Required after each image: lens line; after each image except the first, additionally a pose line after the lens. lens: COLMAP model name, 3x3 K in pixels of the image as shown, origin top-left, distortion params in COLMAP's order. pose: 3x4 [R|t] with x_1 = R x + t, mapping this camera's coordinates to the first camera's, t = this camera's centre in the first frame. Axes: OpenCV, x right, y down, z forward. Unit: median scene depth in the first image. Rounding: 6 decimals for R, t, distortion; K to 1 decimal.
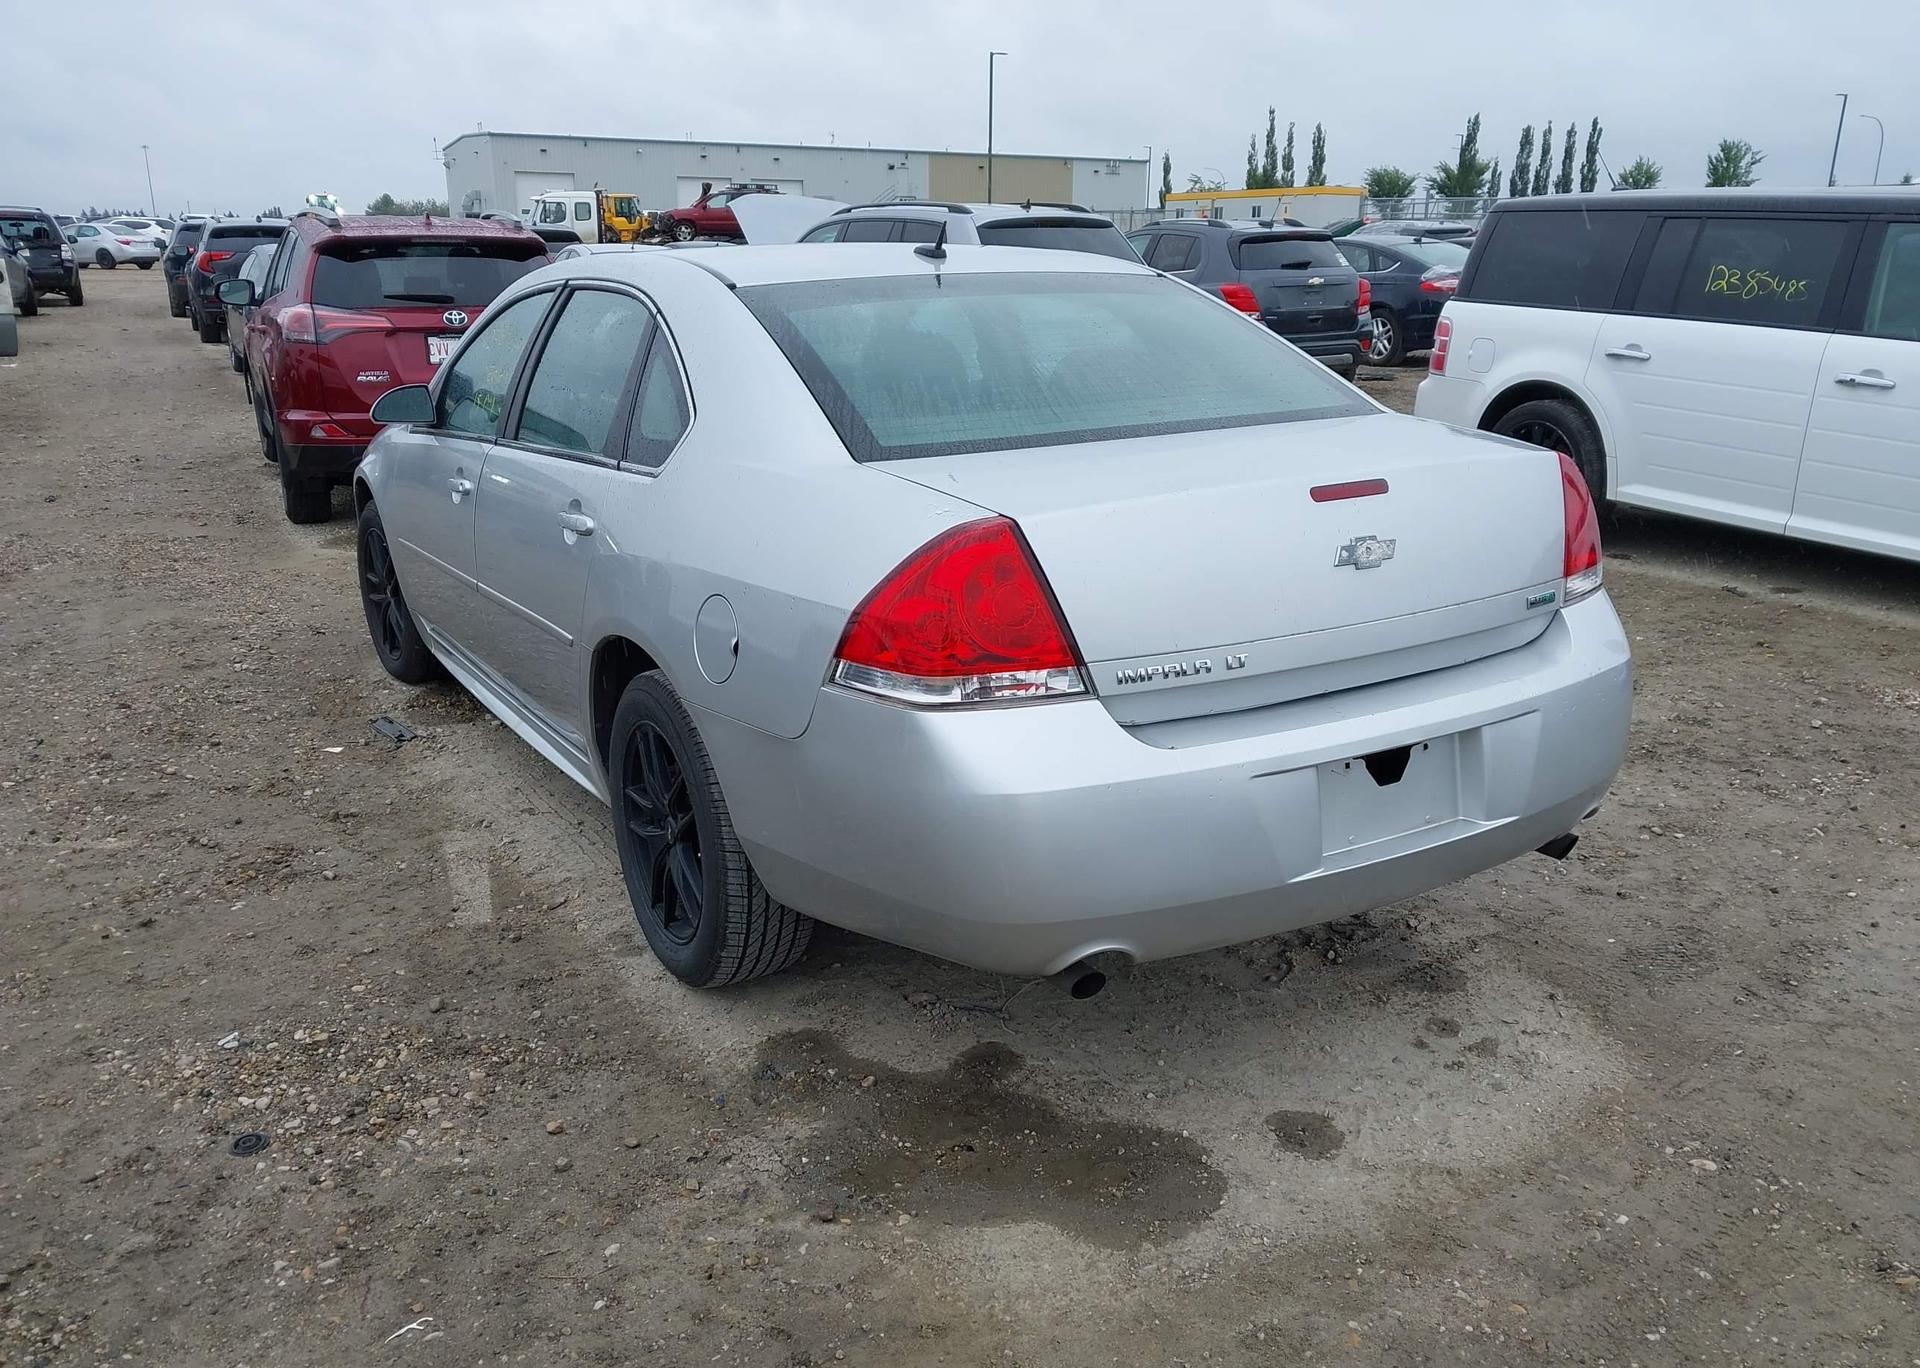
lens RADIAL K [[1500.2, 0, 972.4], [0, 1500.2, 820.5], [0, 0, 1]] dist [0.001238, 0.009548]
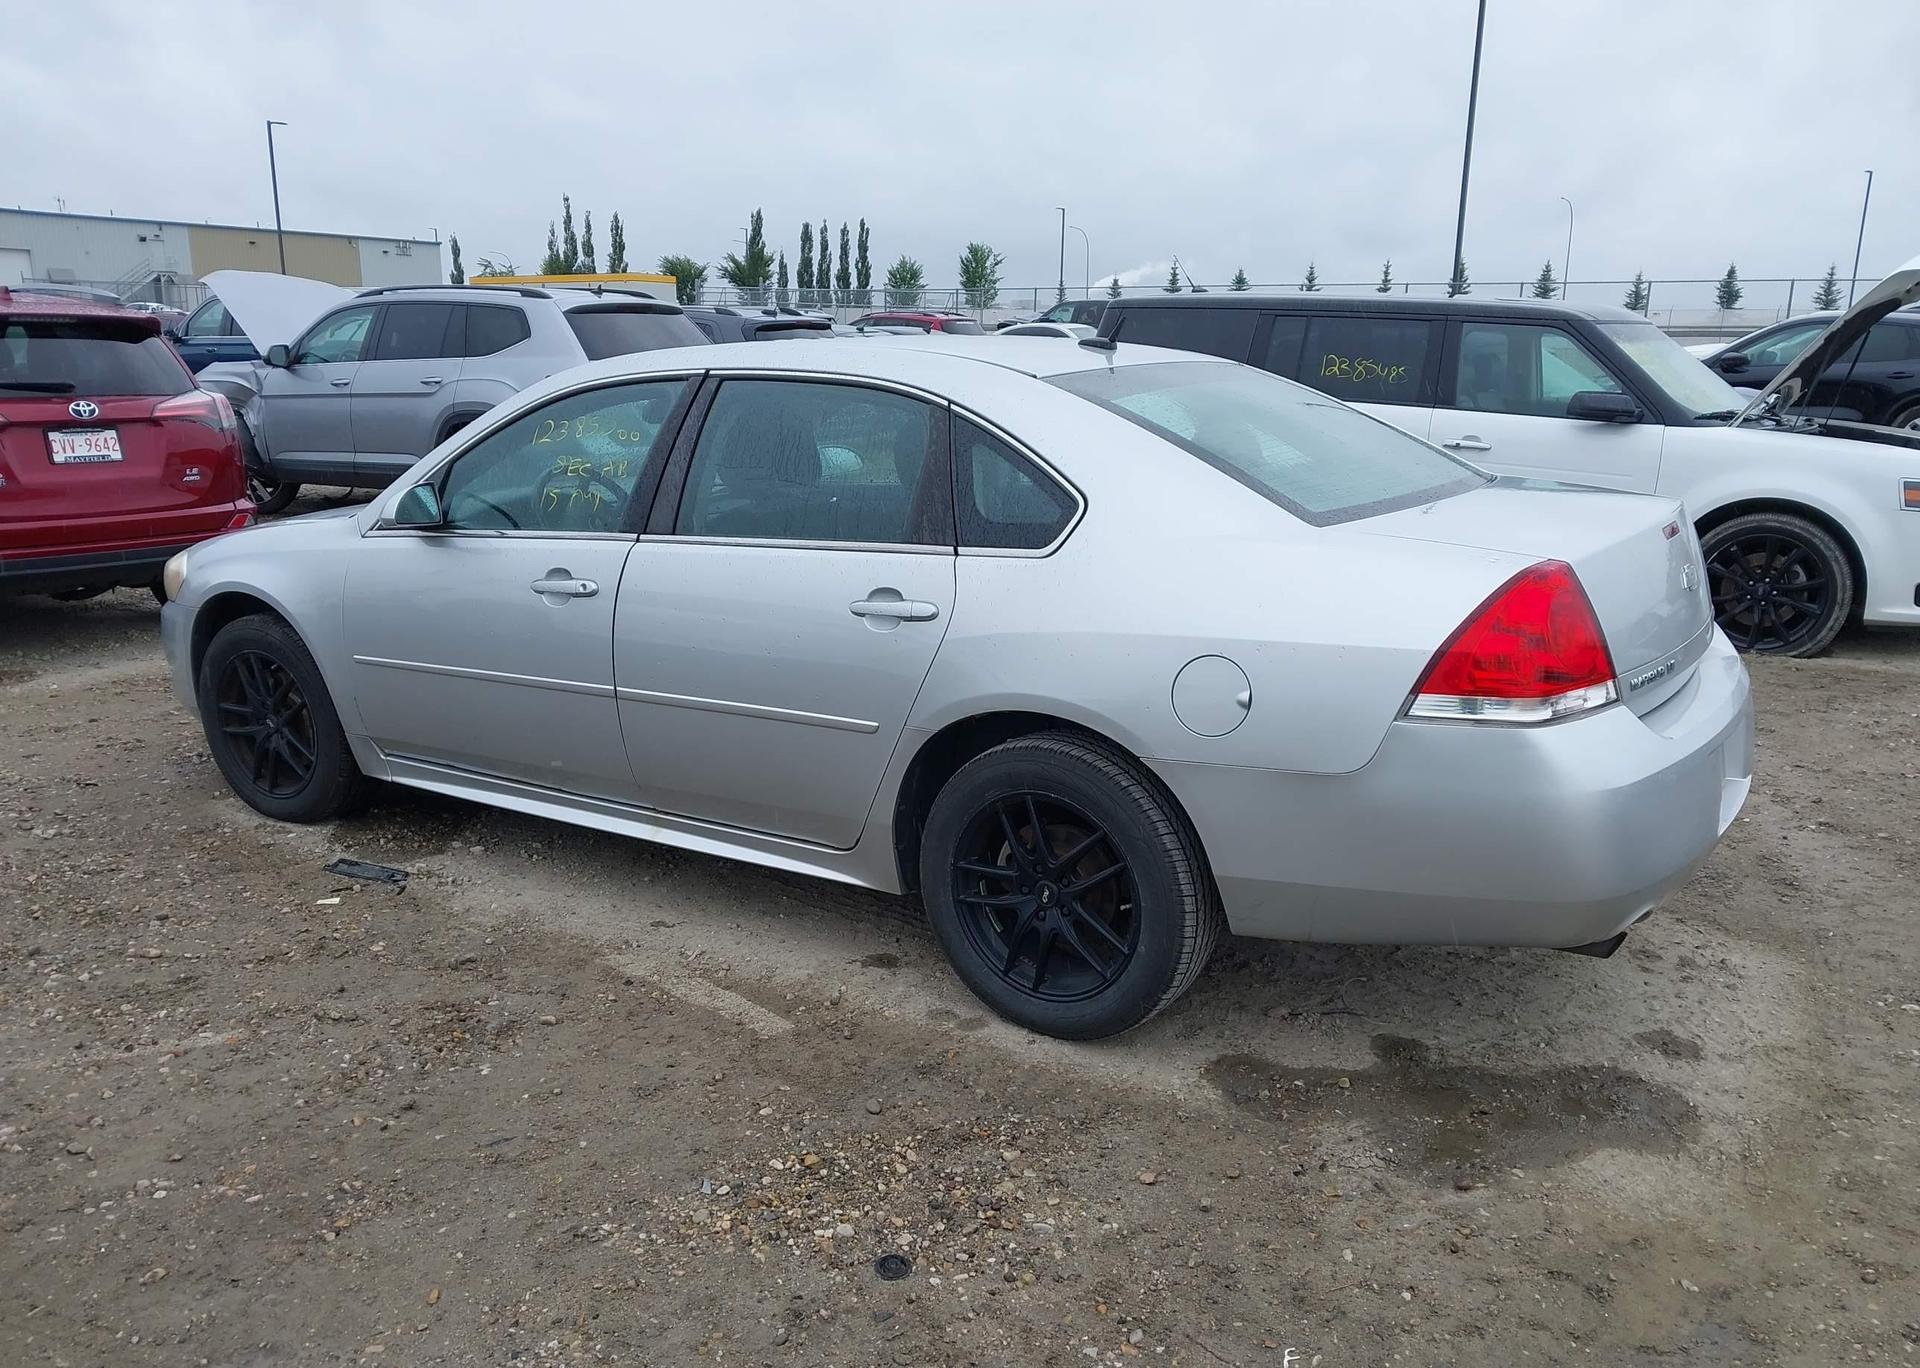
lens RADIAL K [[1511.8, 0, 971.7], [0, 1511.8, 805.2], [0, 0, 1]] dist [0.016242, -0.009325]
pose [[0.897933, -0.123511, 0.422448, -0.169493], [0.149354, 0.988373, -0.028489, -0.007987], [-0.414017, 0.088676, 0.905939, 0.018625]]
